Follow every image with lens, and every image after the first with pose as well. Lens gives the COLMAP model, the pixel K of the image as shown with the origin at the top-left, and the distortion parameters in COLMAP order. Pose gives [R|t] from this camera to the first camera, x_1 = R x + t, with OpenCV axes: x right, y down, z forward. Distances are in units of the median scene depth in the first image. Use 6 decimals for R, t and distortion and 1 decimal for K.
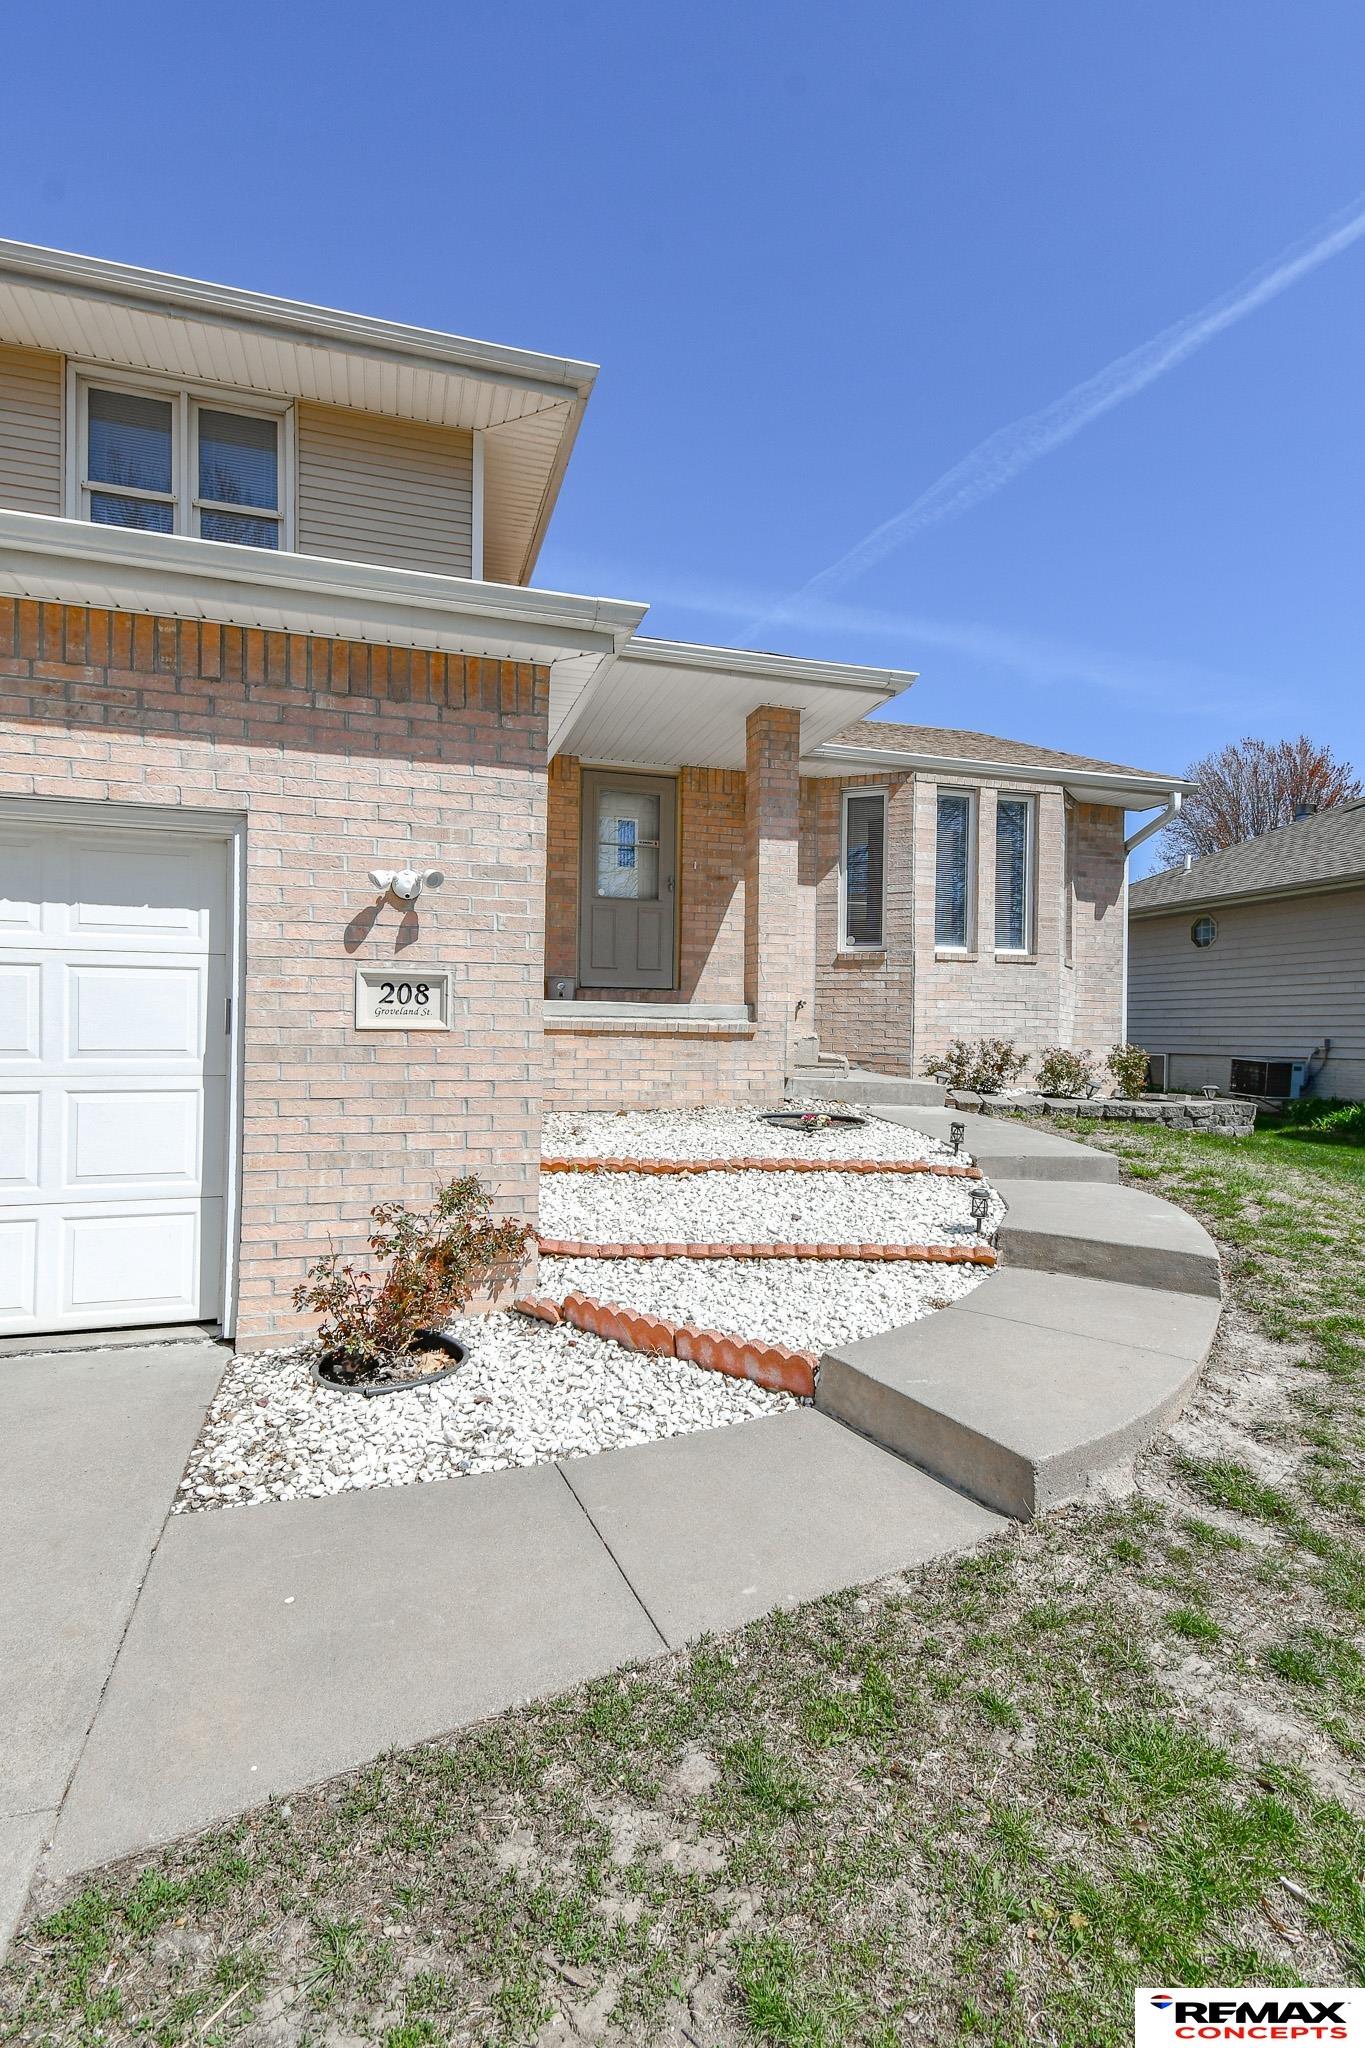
lens RADIAL K [[982.1, 0, 682.0], [0, 982.1, 1024.8], [0, 0, 1]] dist [0.040667, -0.017310]
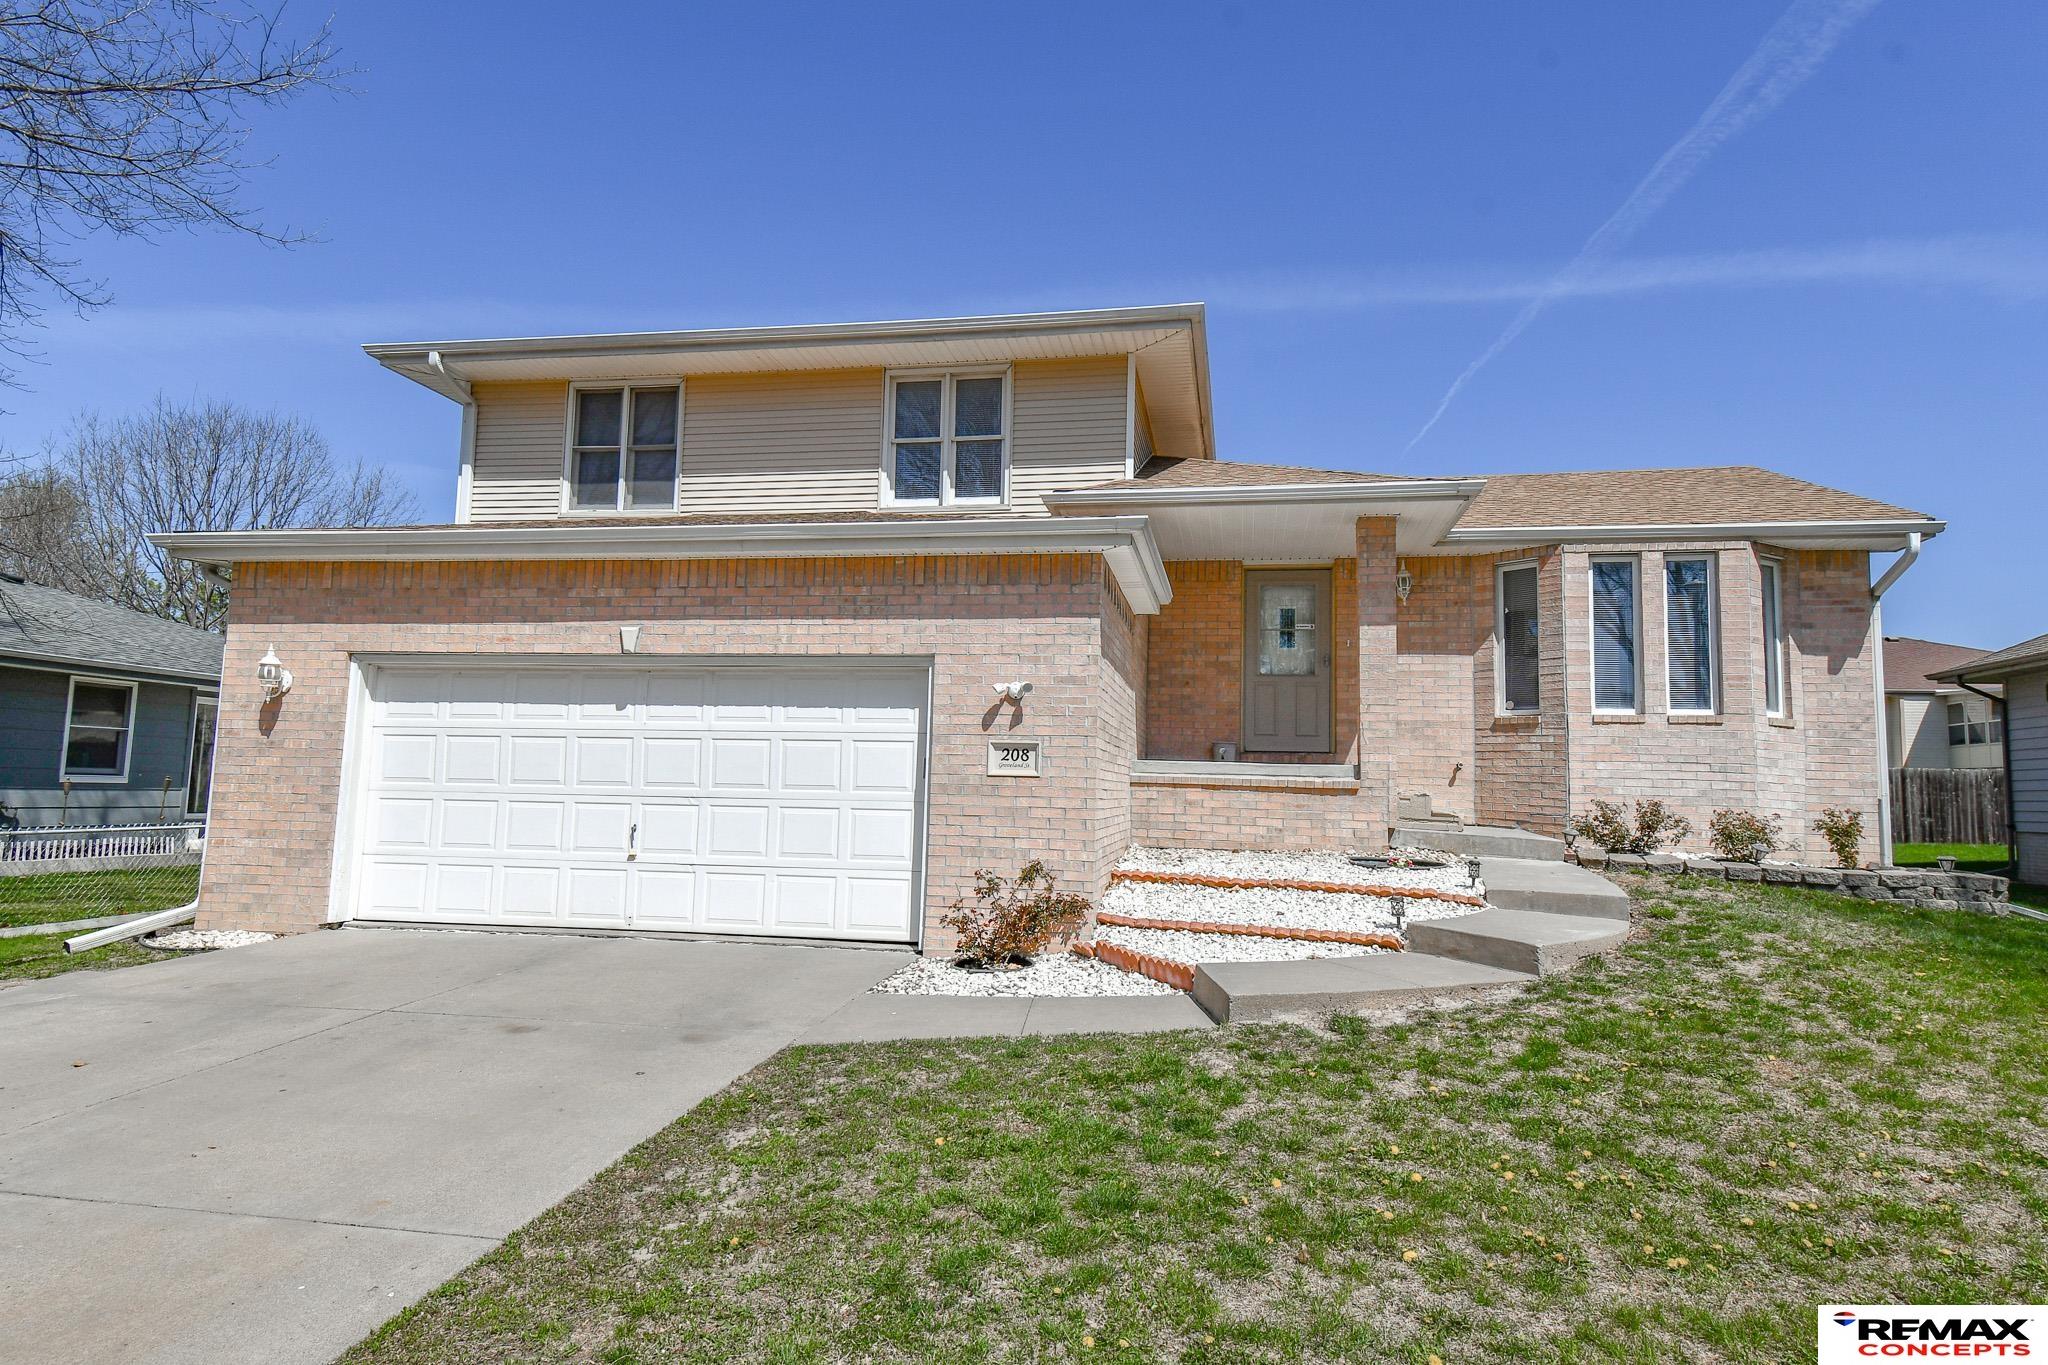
lens RADIAL K [[1097.3, 0, 1024.0], [0, 1097.3, 682.5], [0, 0, 1]] dist [0.036093, -0.002005]
pose [[0.889150, -0.037753, -0.456056, 0.364757], [-0.010054, 0.994739, -0.101947, 0.022621], [0.457506, 0.095231, 0.884093, -0.409041]]
